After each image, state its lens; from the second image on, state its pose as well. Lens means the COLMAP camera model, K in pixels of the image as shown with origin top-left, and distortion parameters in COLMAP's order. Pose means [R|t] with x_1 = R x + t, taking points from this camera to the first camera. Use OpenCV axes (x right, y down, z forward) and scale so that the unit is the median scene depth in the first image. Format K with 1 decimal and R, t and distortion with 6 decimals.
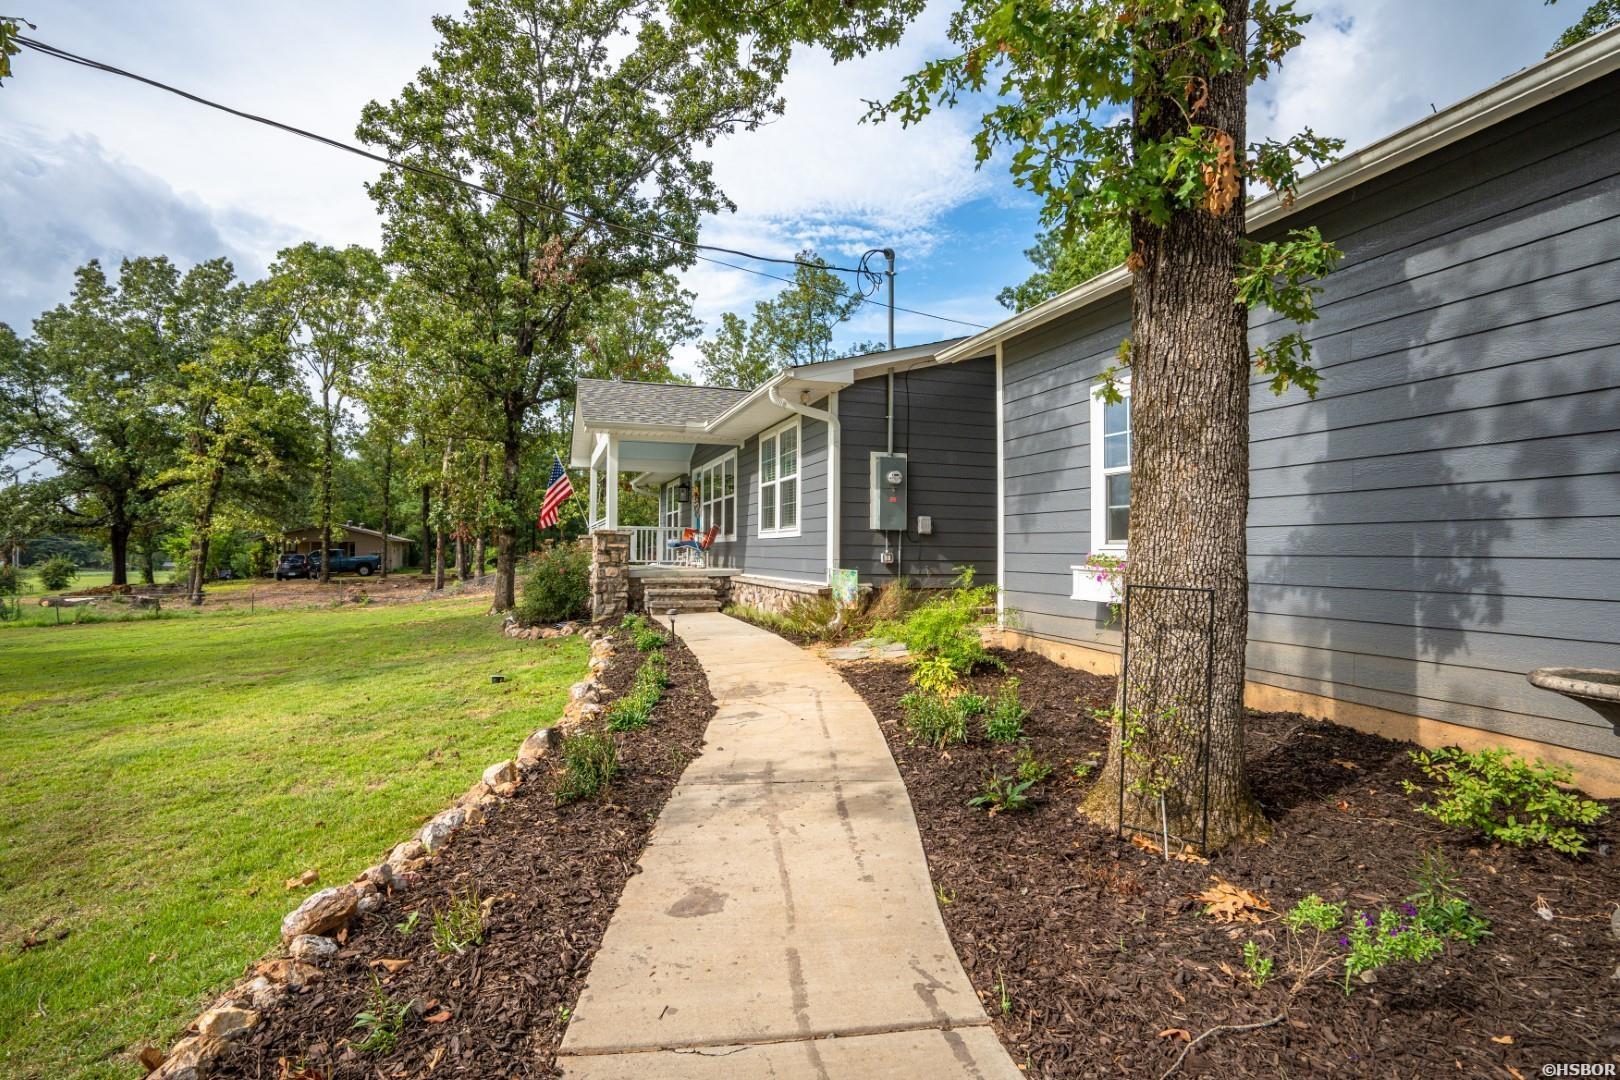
lens RADIAL K [[777.2, 0, 781.8], [0, 777.2, 533.4], [0, 0, 1]] dist [-0.026467, 0.000990]
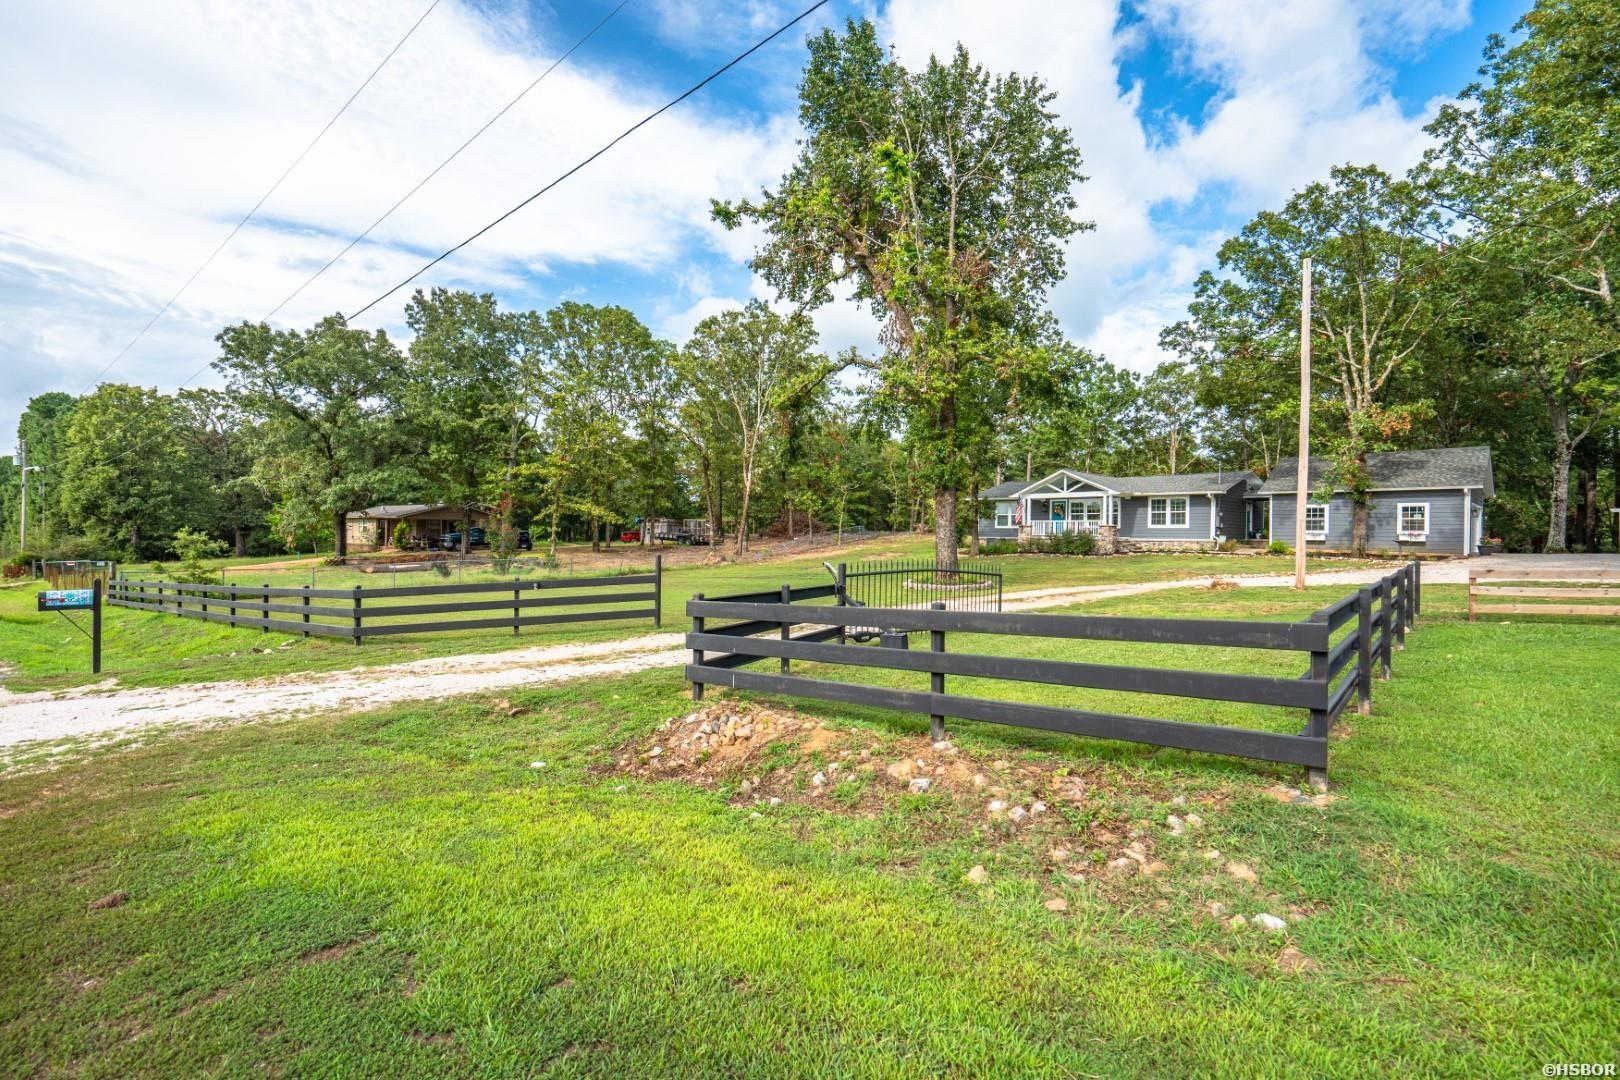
lens RADIAL K [[738.1, 0, 810.0], [0, 738.1, 540.0], [0, 0, 1]] dist [-0.002706, -0.000153]
pose [[0.895714, -0.003720, 0.444616, -3.127497], [-0.013115, 0.999309, 0.034783, -0.036232], [-0.444438, -0.036987, 0.895046, -1.370008]]
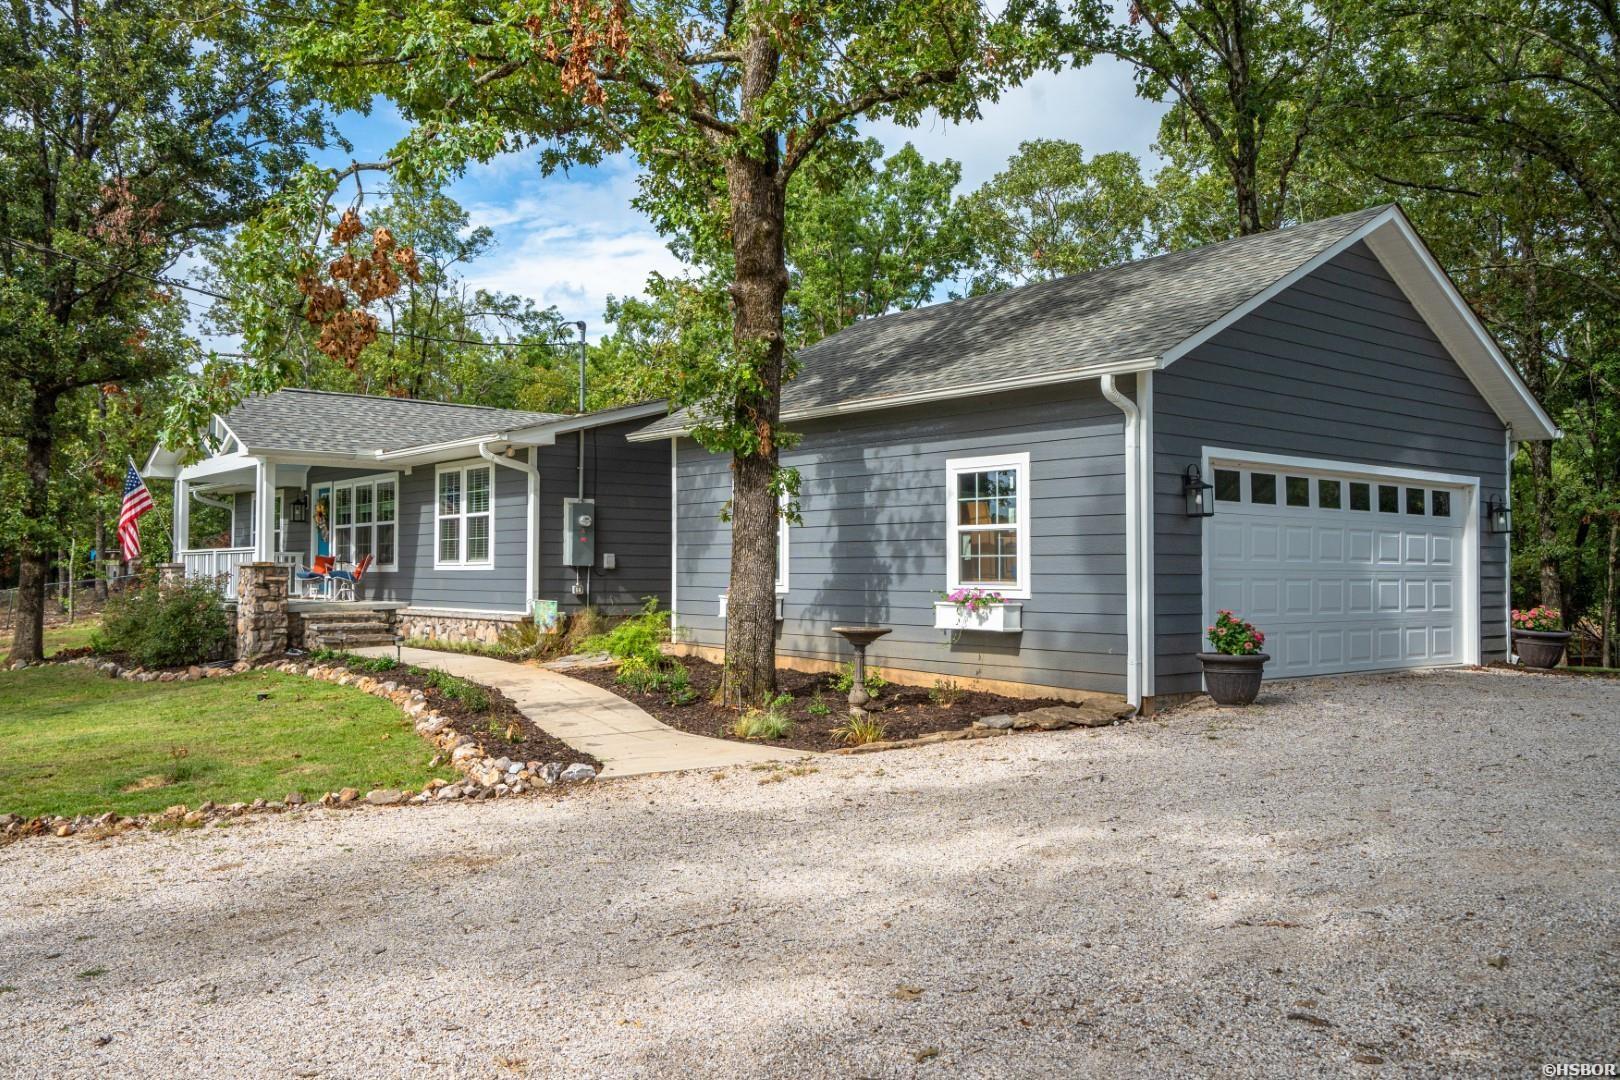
lens RADIAL K [[1303.2, 0, 810.1], [0, 1303.2, 536.1], [0, 0, 1]] dist [0.021213, 0.048393]
pose [[0.927081, 0.006582, 0.374803, -0.237386], [-0.005543, 0.999977, -0.003850, -0.037609], [-0.374820, 0.001492, 0.927096, -0.810603]]
